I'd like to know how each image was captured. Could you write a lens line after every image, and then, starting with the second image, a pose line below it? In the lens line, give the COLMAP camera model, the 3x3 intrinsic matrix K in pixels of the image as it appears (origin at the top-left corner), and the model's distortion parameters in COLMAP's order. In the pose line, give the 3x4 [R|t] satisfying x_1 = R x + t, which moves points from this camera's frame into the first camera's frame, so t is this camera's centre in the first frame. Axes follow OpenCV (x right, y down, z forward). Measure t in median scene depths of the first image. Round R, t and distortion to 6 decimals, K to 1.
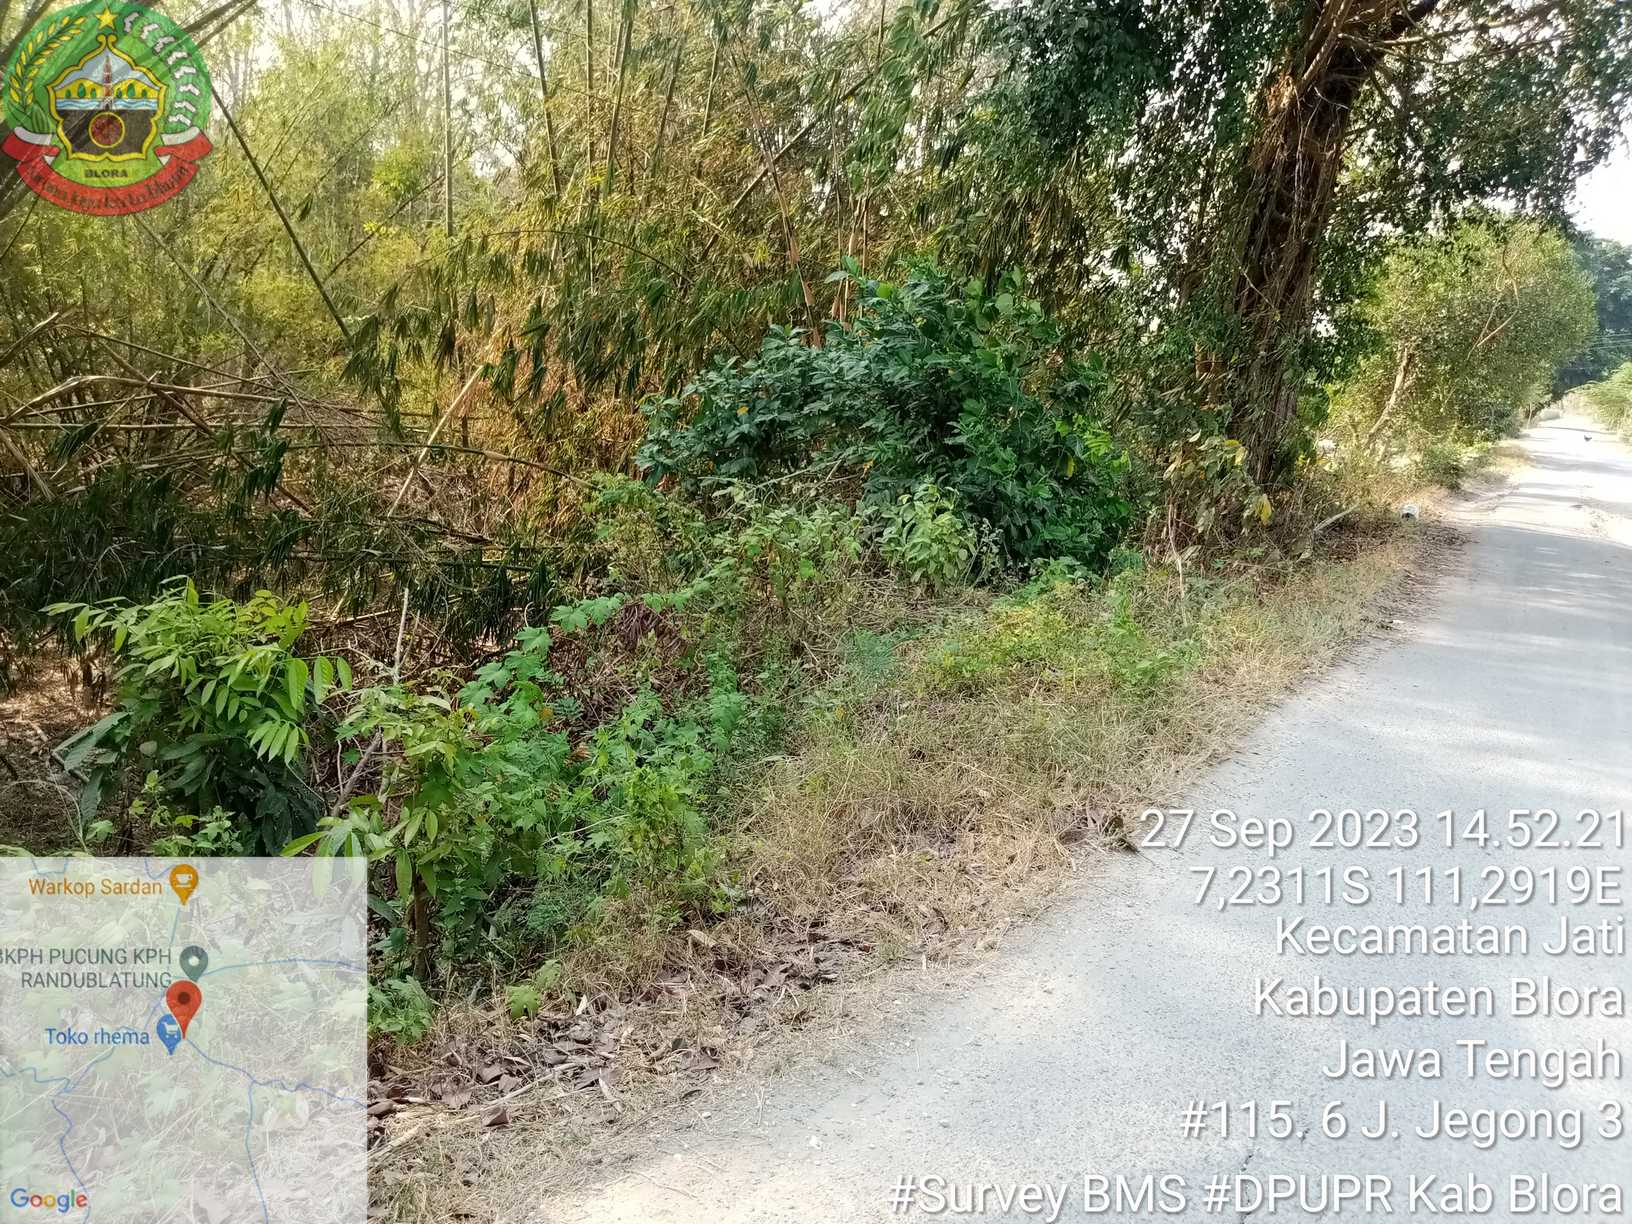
lens RADIAL K [[1196.3, 0, 814.2], [0, 1196.3, 636.6], [0, 0, 1]] dist [0.037136, -0.085556]
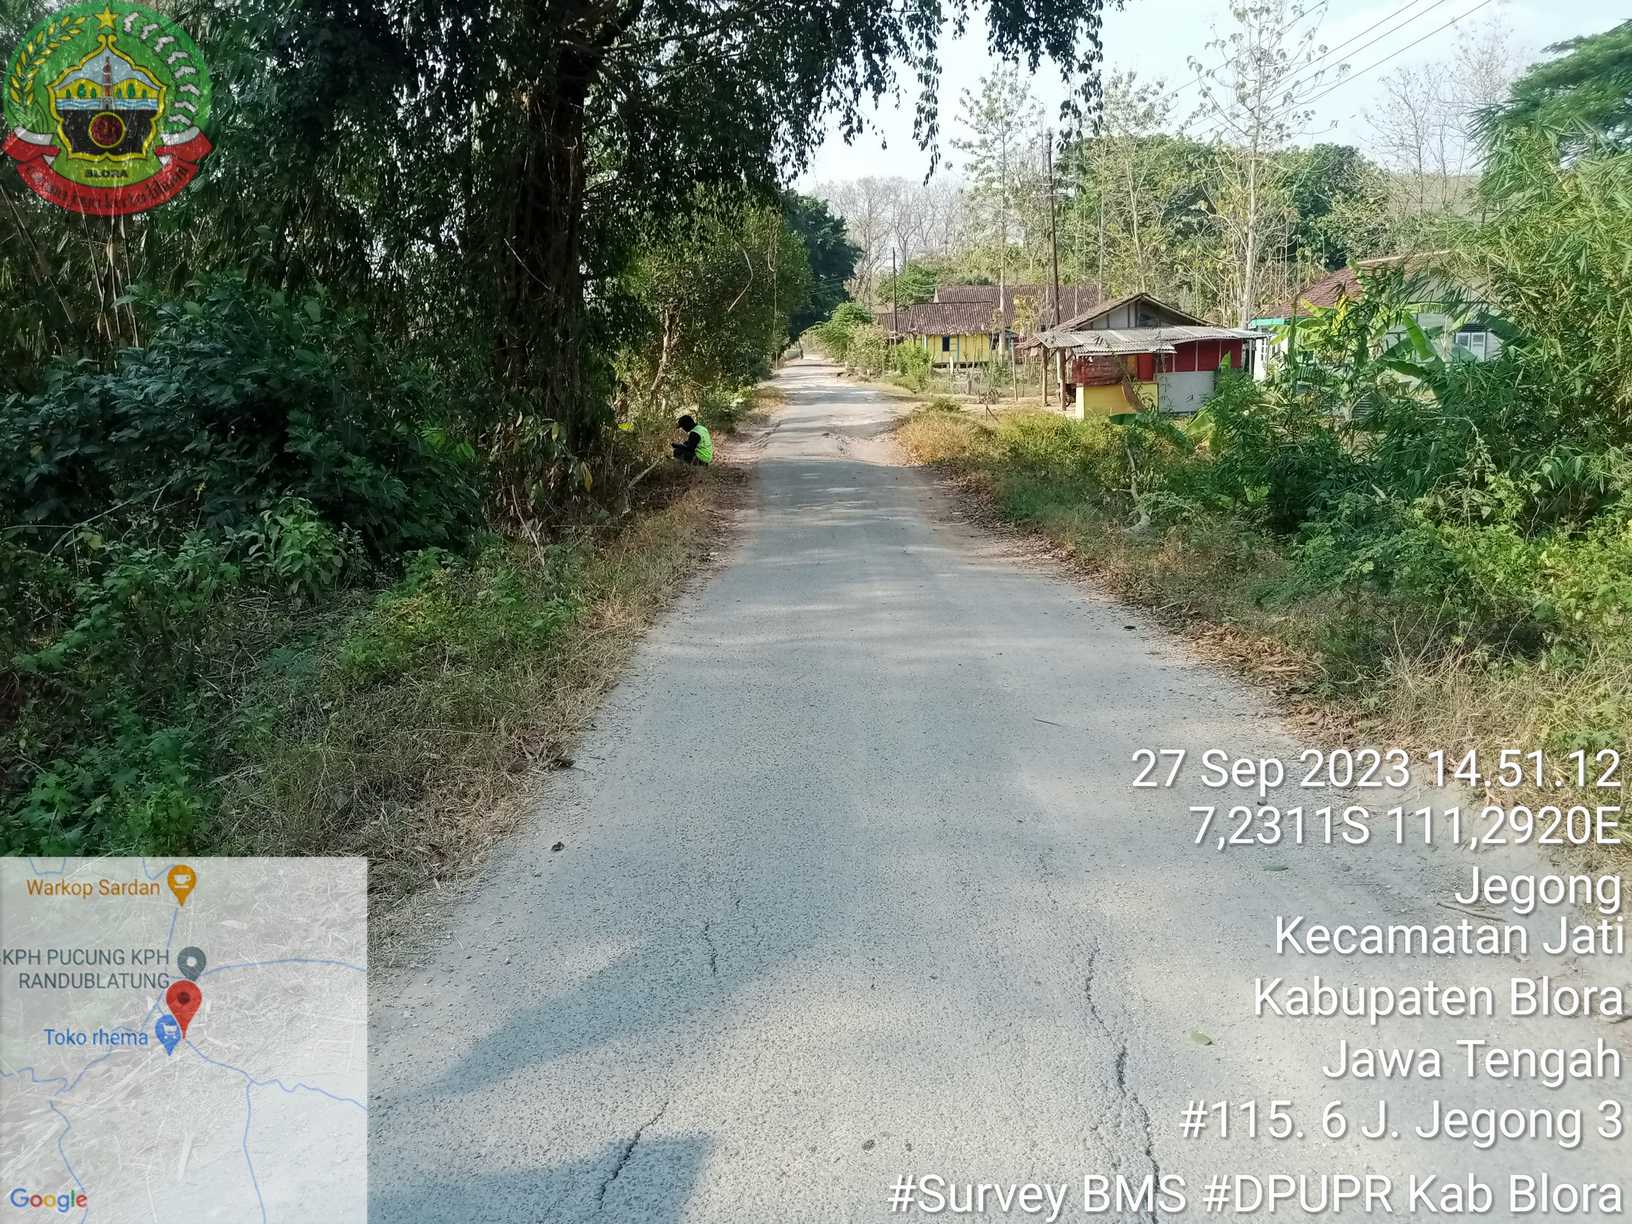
lens RADIAL K [[1244.7, 0, 818.9], [0, 1244.7, 603.2], [0, 0, 1]] dist [0.123689, -0.375348]
pose [[0.840605, -0.189798, 0.507306, -0.051314], [0.195745, 0.979746, 0.042201, 0.003074], [-0.505041, 0.063828, 0.860732, -0.094629]]
